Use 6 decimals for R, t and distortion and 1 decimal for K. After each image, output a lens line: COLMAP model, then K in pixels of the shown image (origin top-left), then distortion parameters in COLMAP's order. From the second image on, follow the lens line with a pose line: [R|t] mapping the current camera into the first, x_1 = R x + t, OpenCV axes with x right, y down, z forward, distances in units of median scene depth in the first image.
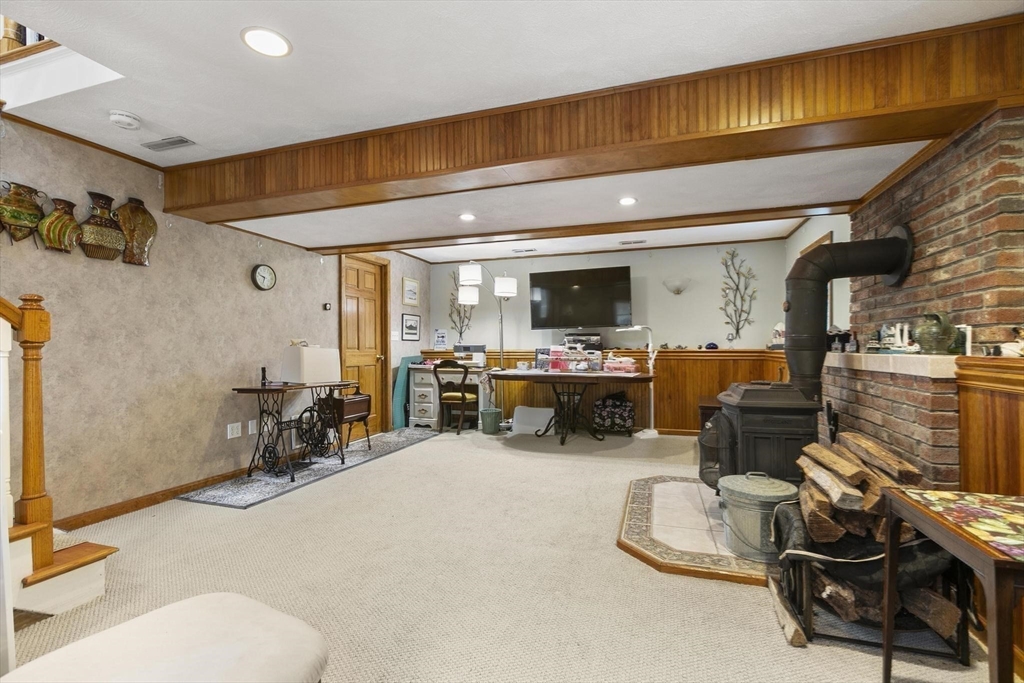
lens RADIAL K [[462.0, 0, 516.1], [0, 462.0, 350.0], [0, 0, 1]] dist [0.000491, -0.000492]
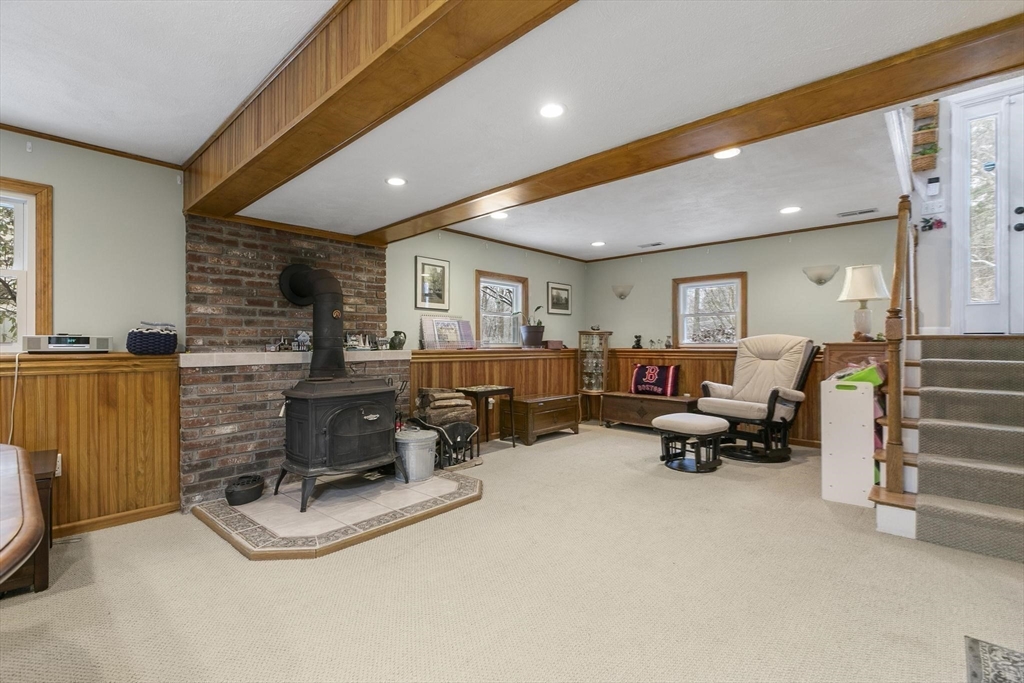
lens RADIAL K [[462.0, 0, 516.1], [0, 462.0, 350.0], [0, 0, 1]] dist [0.000491, -0.000492]
pose [[-0.911767, 0.005995, 0.410665, -0.380124], [0.010952, 0.999893, 0.009718, -0.004383], [-0.410562, 0.013359, -0.911735, 1.996833]]
